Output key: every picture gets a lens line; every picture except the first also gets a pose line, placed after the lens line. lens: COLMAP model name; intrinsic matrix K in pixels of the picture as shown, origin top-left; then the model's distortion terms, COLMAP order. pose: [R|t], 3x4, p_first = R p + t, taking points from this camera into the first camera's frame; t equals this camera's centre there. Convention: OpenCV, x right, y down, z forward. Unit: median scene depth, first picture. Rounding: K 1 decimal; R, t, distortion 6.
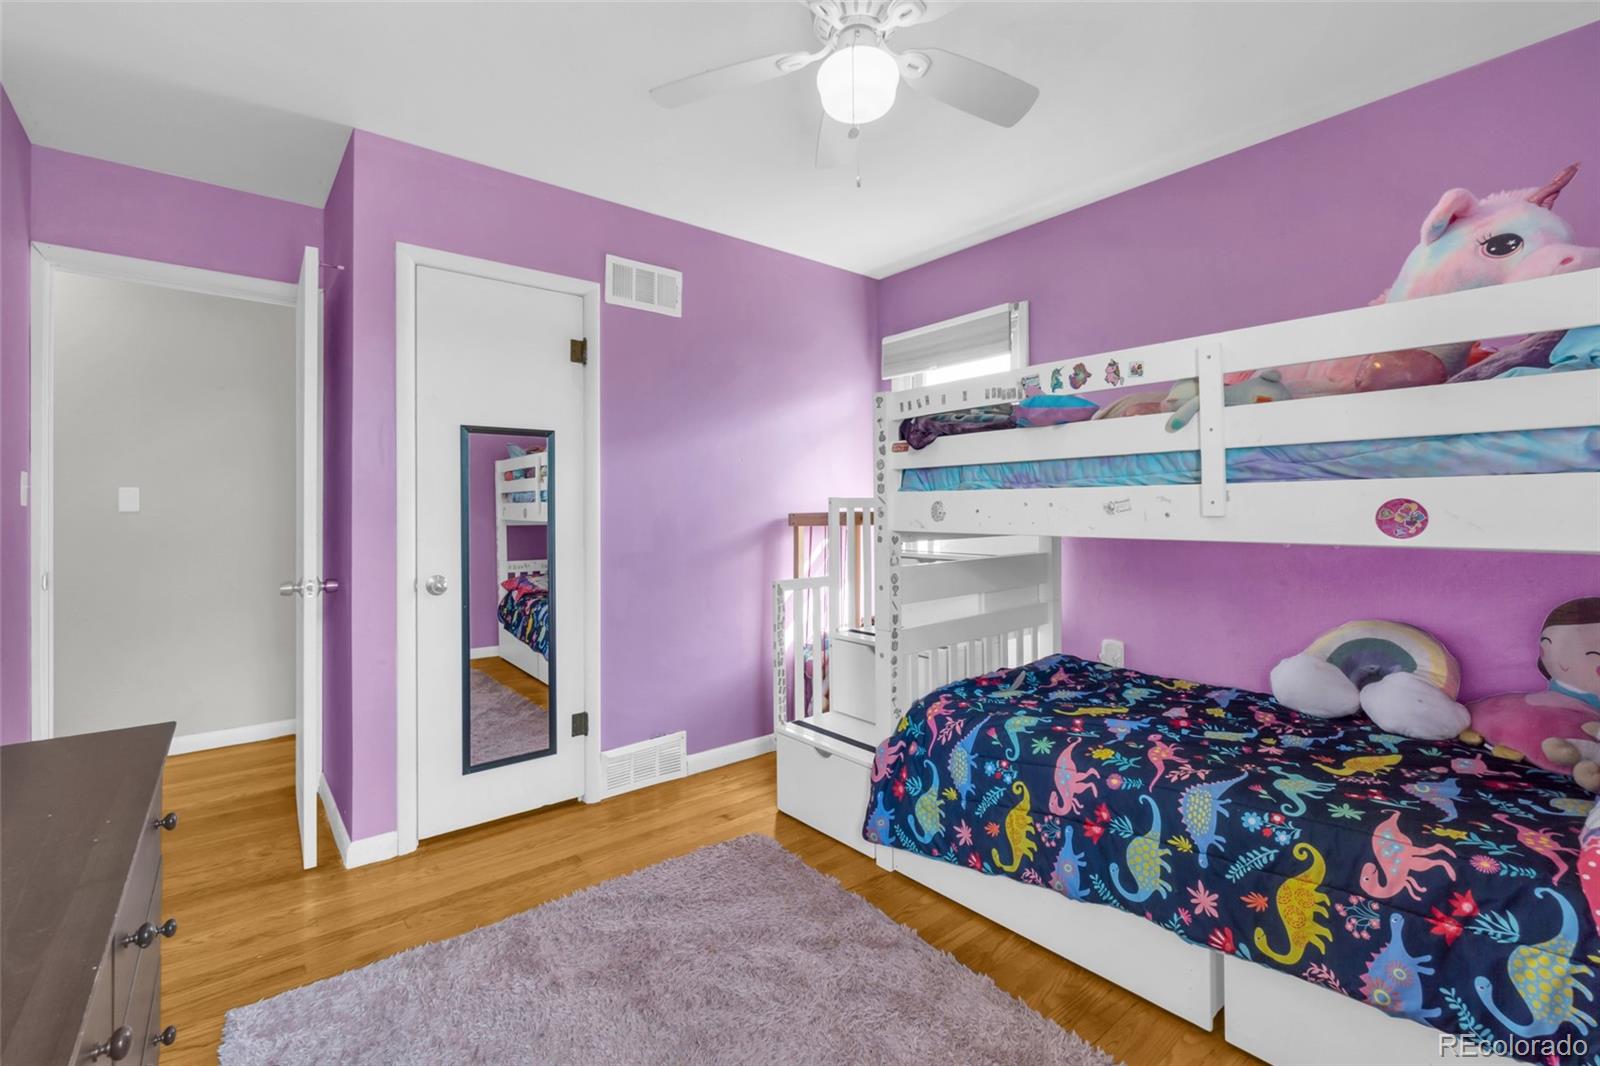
lens RADIAL K [[695.6, 0, 783.3], [0, 695.6, 498.5], [0, 0, 1]] dist [-0.008277, 0.002892]
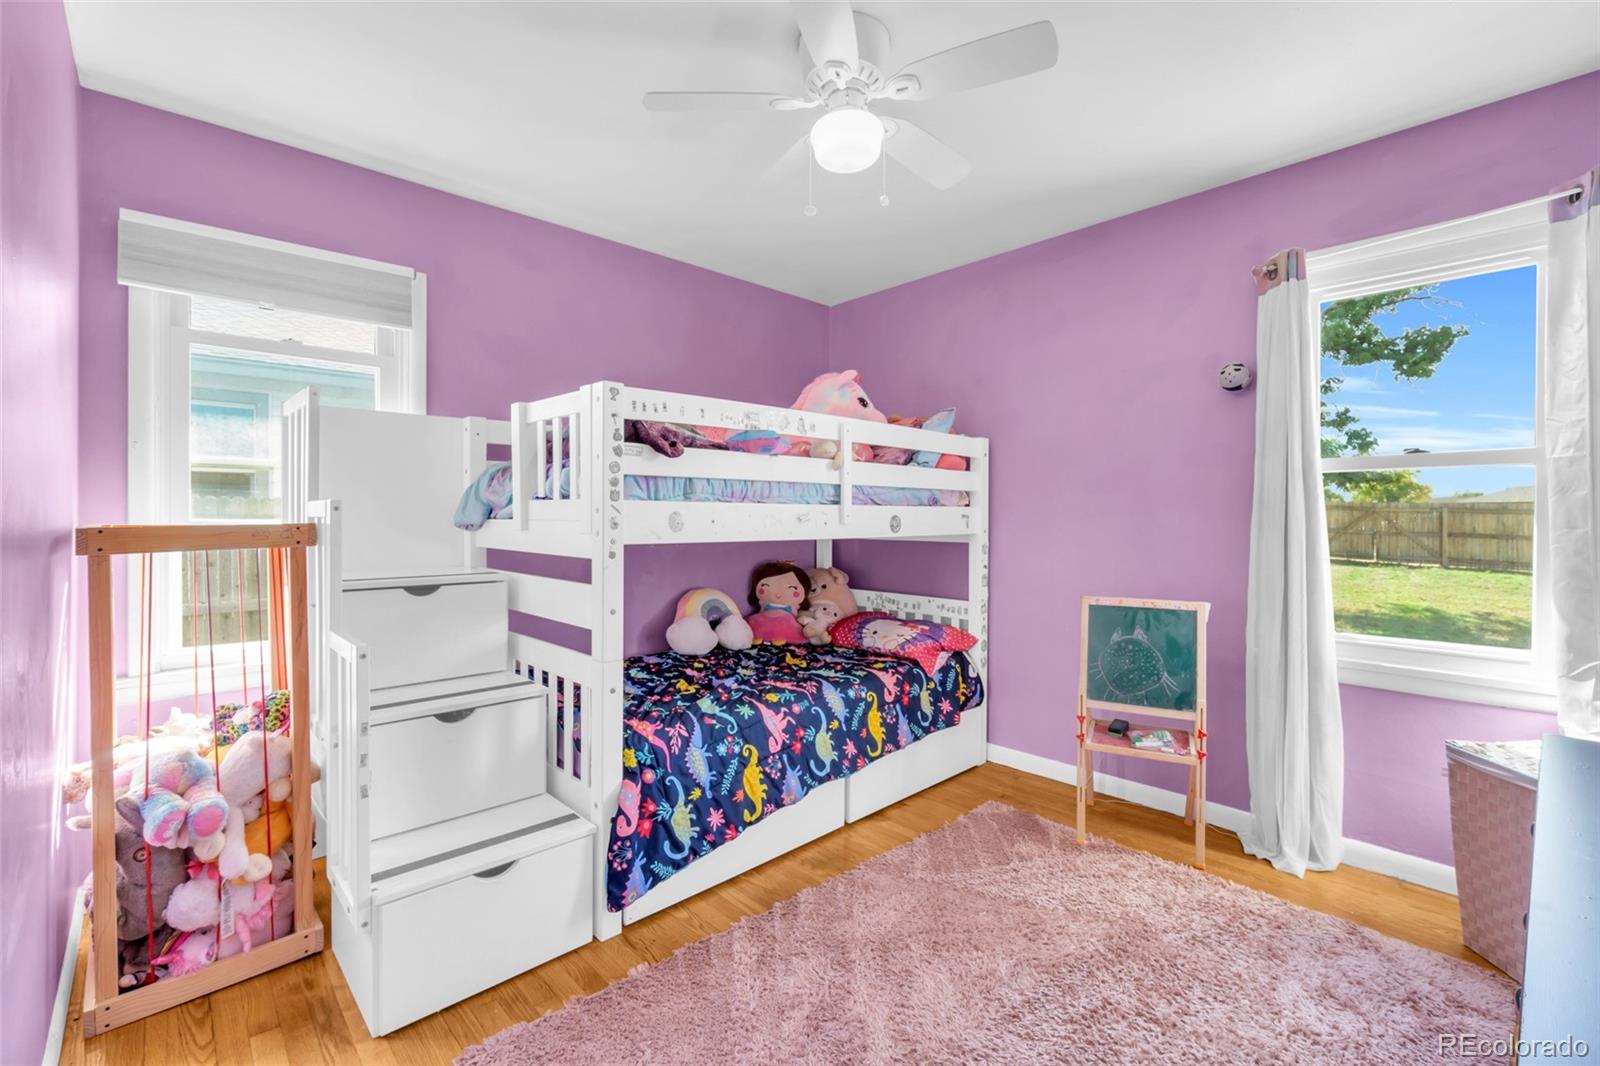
lens RADIAL K [[695.6, 0, 801.0], [0, 695.6, 524.6], [0, 0, 1]] dist [-0.008277, 0.002892]
pose [[-0.076886, -0.002703, 0.997036, -0.937719], [-0.012654, 0.999918, 0.001735, 0.021789], [-0.996960, -0.012483, -0.076914, 1.077152]]
